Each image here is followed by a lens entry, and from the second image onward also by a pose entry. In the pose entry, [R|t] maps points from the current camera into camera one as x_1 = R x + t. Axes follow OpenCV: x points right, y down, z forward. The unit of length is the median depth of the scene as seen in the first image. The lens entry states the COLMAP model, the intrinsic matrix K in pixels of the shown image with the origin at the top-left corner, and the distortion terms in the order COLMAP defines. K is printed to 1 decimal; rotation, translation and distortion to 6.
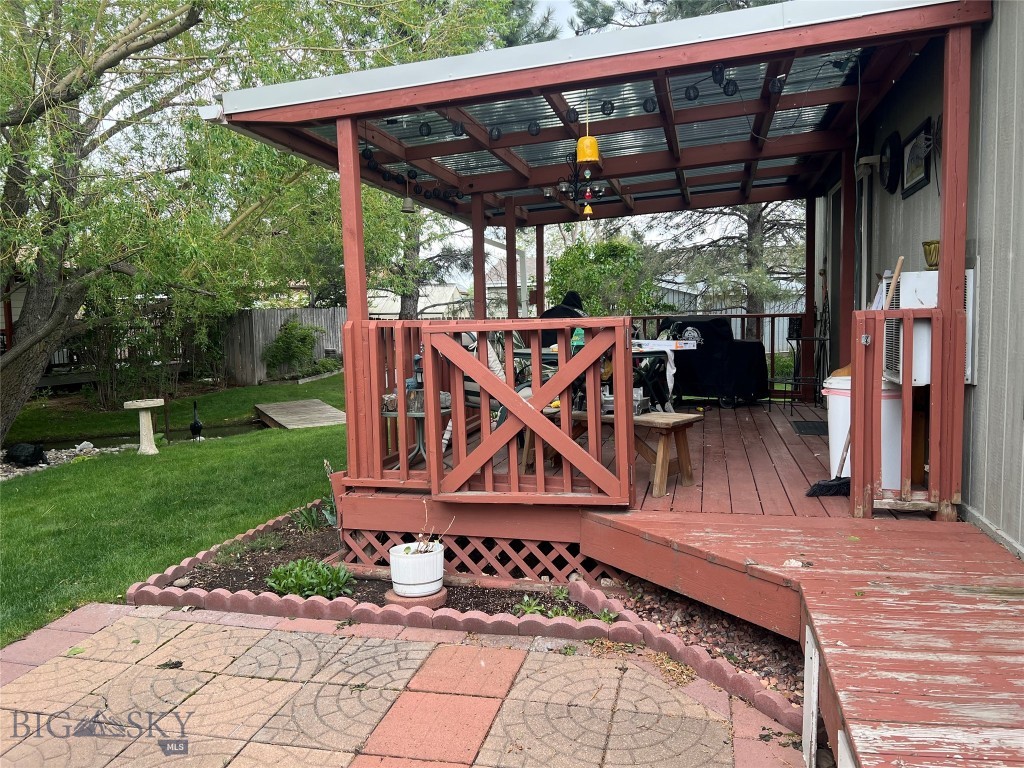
lens RADIAL K [[763.9, 0, 509.8], [0, 763.9, 377.9], [0, 0, 1]] dist [0.049402, -0.055394]
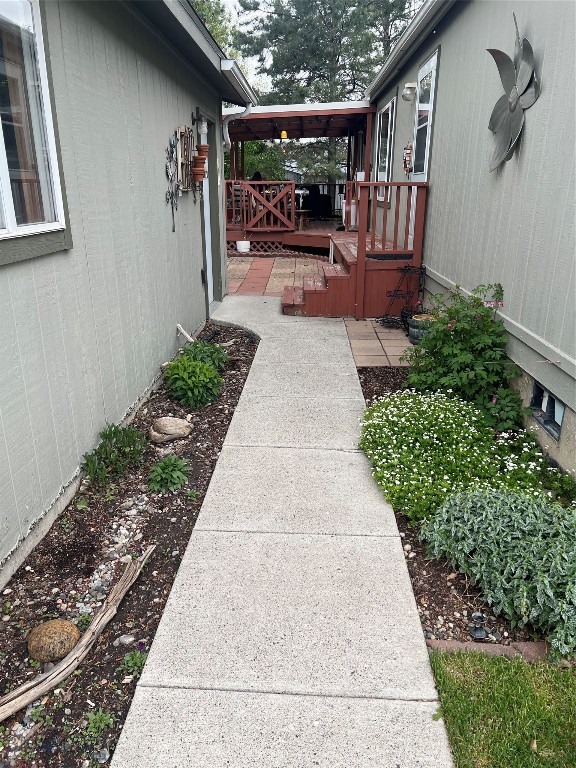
lens RADIAL K [[572.9, 0, 288.0], [0, 572.9, 384.0], [0, 0, 1]] dist [0.049402, -0.055394]
pose [[0.973834, -0.050119, 0.221664, -0.358564], [-0.005877, 0.969499, 0.245025, 0.123898], [-0.227184, -0.239917, 0.943837, -1.252013]]
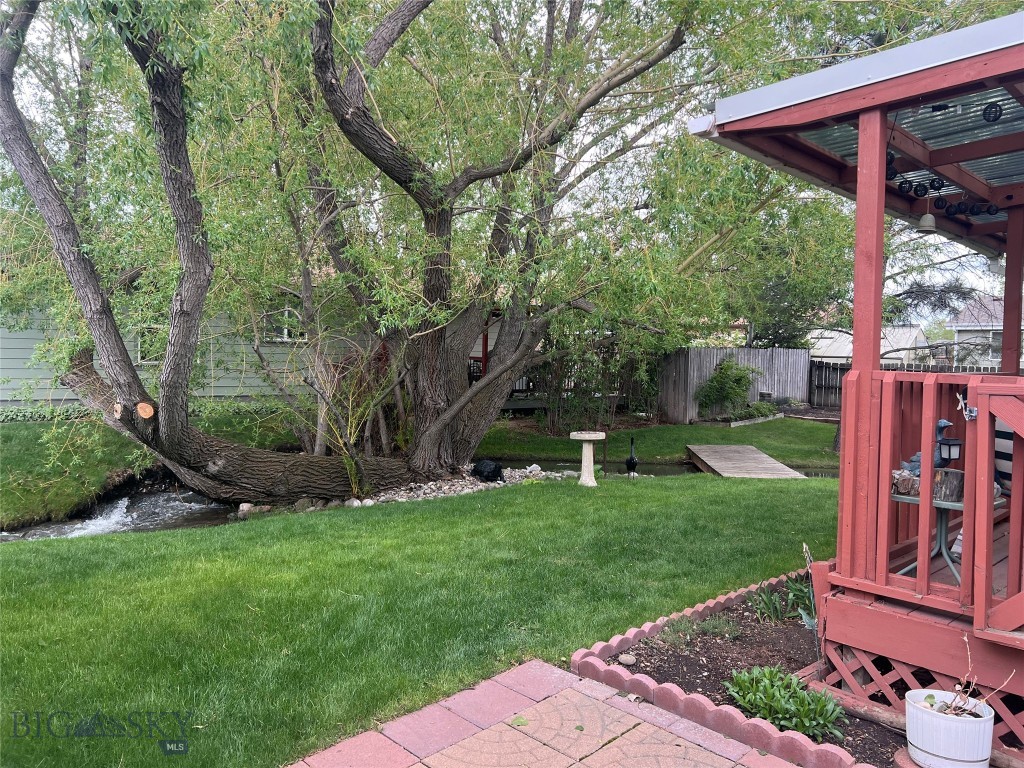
lens RADIAL K [[763.9, 0, 509.8], [0, 763.9, 377.9], [0, 0, 1]] dist [0.049402, -0.055394]
pose [[0.856370, 0.056722, -0.513238, -0.071718], [-0.082368, 0.996227, -0.027336, -0.011646], [0.509751, 0.065684, 0.857811, 0.105677]]
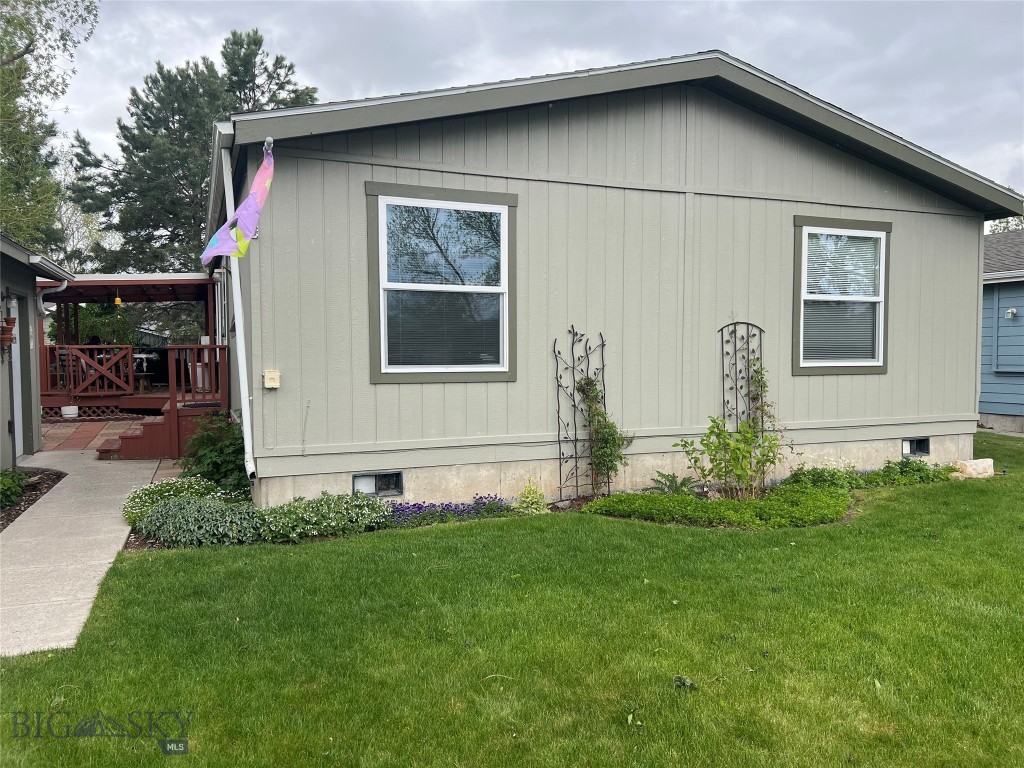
lens RADIAL K [[760.4, 0, 512.0], [0, 760.4, 384.0], [0, 0, 1]] dist [0.064730, -0.049139]
pose [[0.799896, -0.010482, 0.600048, -0.390510], [0.037831, 0.998740, -0.032984, 0.189652], [-0.598946, 0.049084, 0.799284, -1.970637]]
